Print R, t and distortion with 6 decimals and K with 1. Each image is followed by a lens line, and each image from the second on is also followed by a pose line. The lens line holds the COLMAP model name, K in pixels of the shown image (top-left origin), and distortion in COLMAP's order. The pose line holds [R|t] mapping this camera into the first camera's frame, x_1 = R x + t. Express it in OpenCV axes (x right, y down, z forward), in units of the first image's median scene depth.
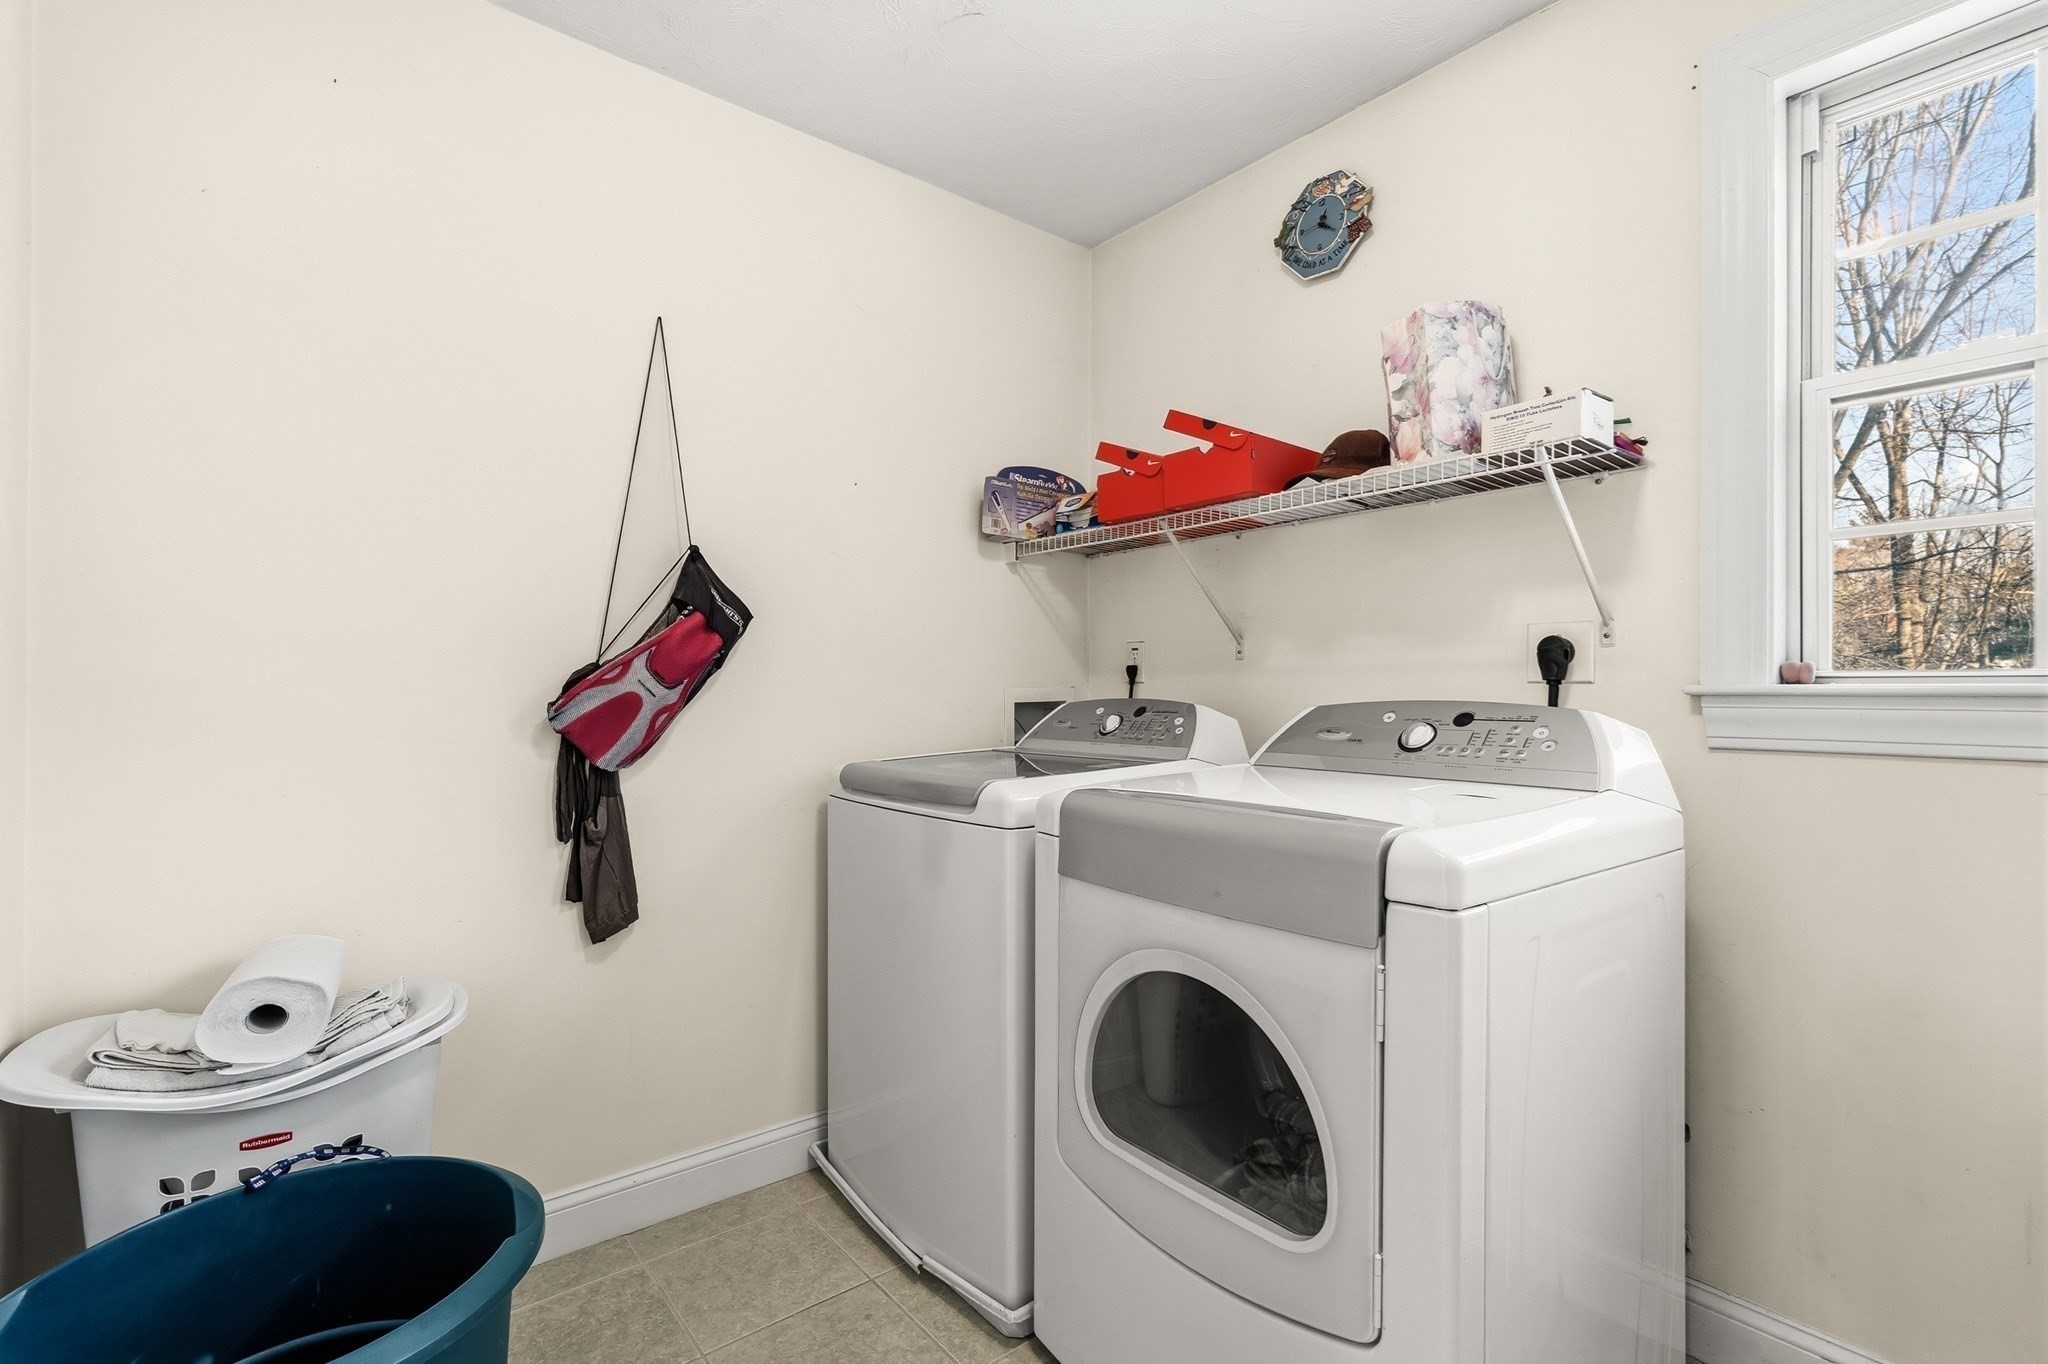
lens RADIAL K [[941.4, 0, 1011.9], [0, 941.4, 685.9], [0, 0, 1]] dist [0.000259, -0.000352]
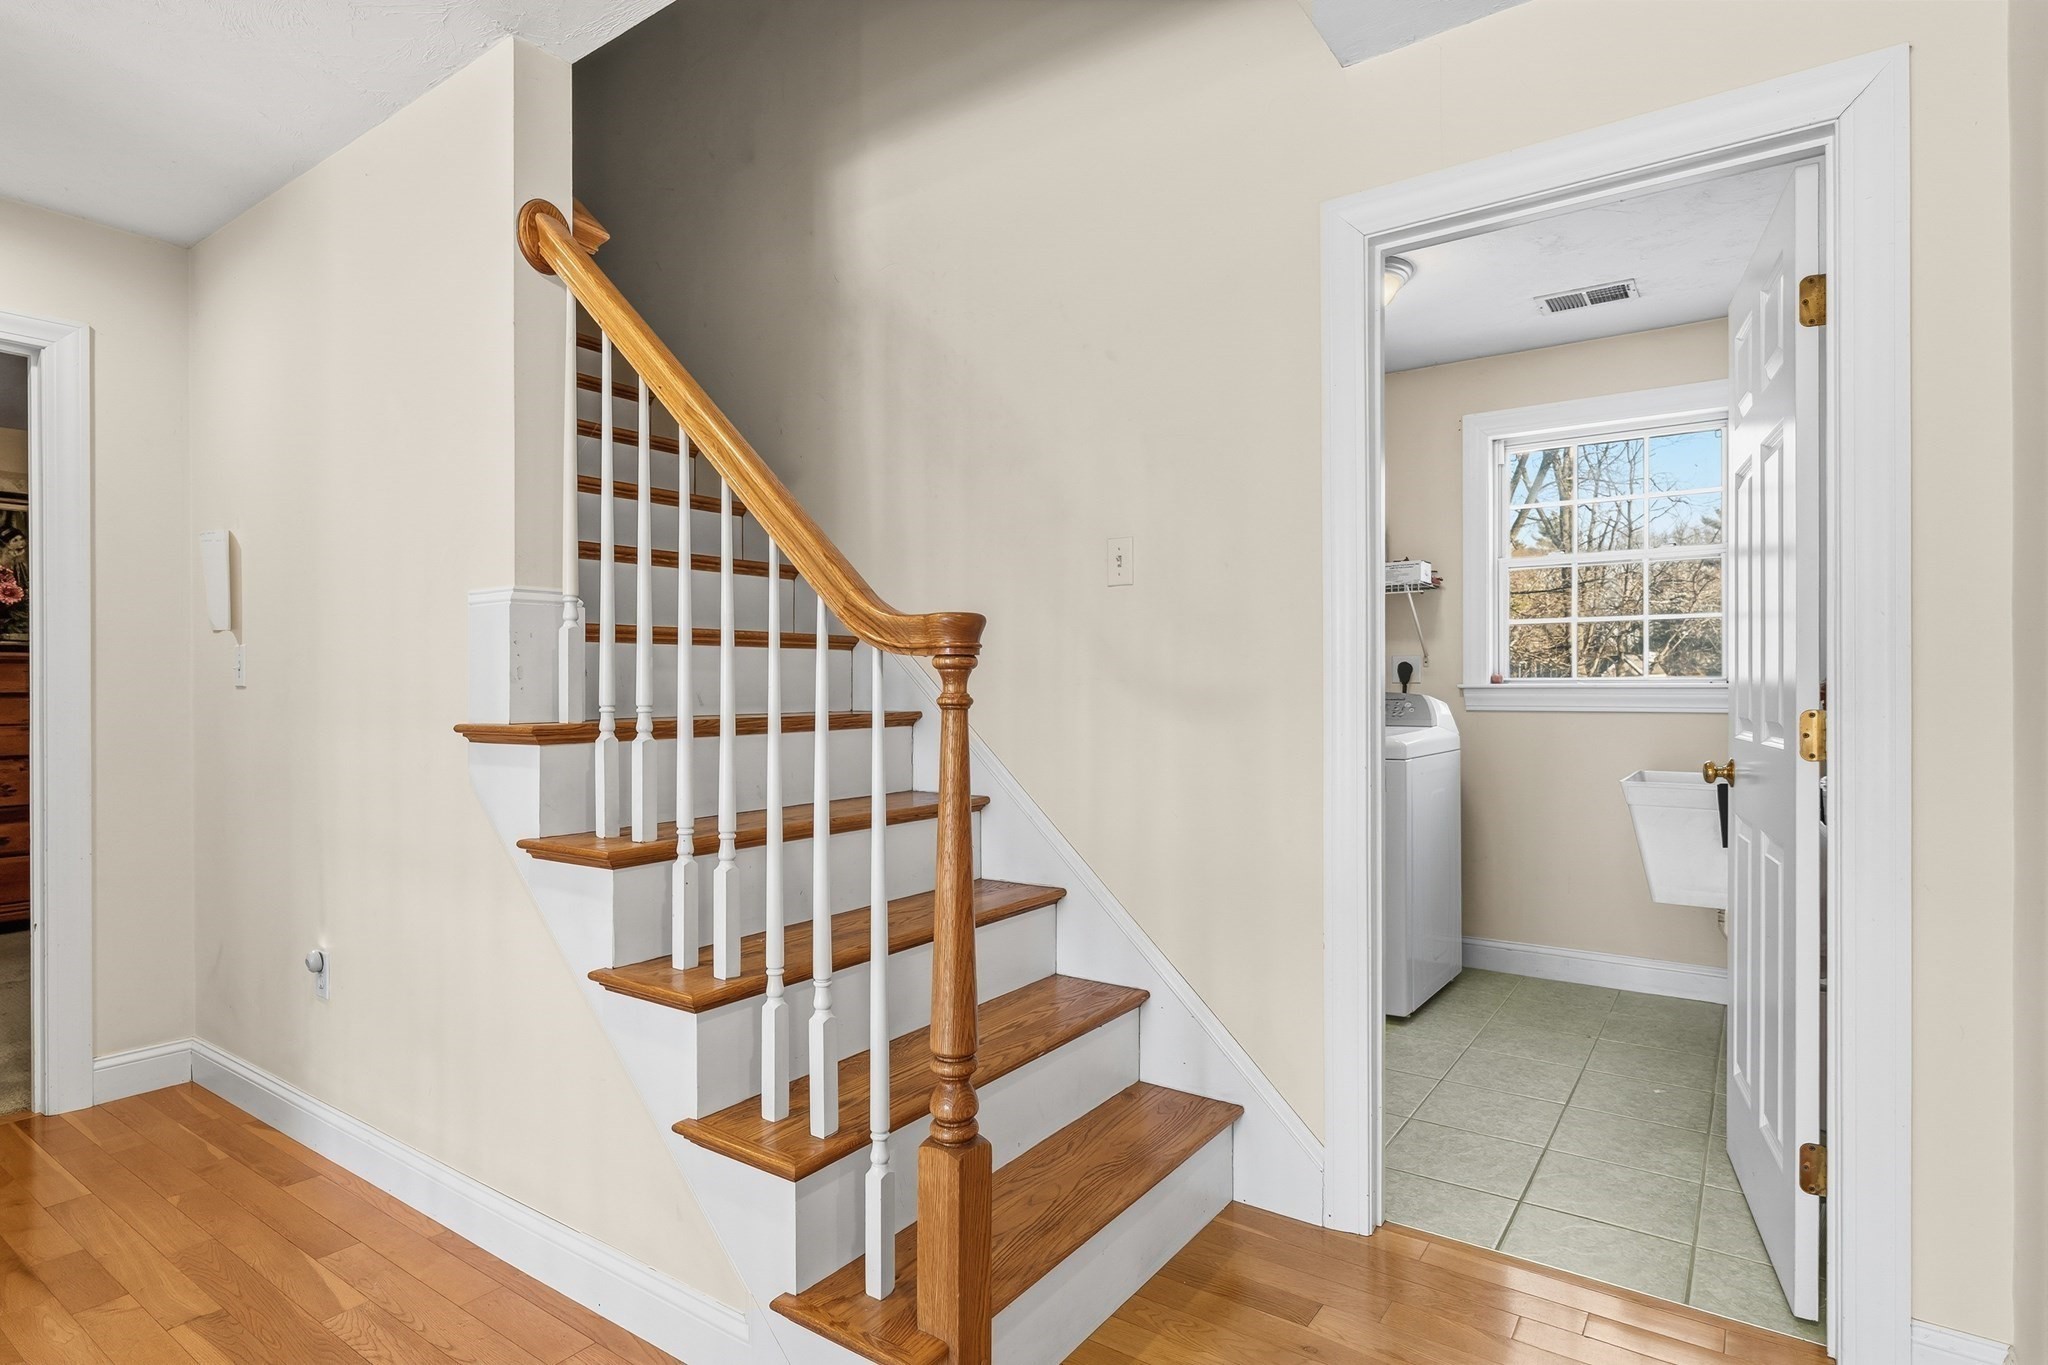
lens RADIAL K [[1064.6, 0, 1024.0], [0, 1064.6, 682.5], [0, 0, 1]] dist [-0.001051, 0.000000]
pose [[0.961633, -0.005556, 0.274284, -1.053402], [0.004386, 0.999978, 0.004878, -0.022347], [-0.274306, -0.003488, 0.961636, -1.258619]]
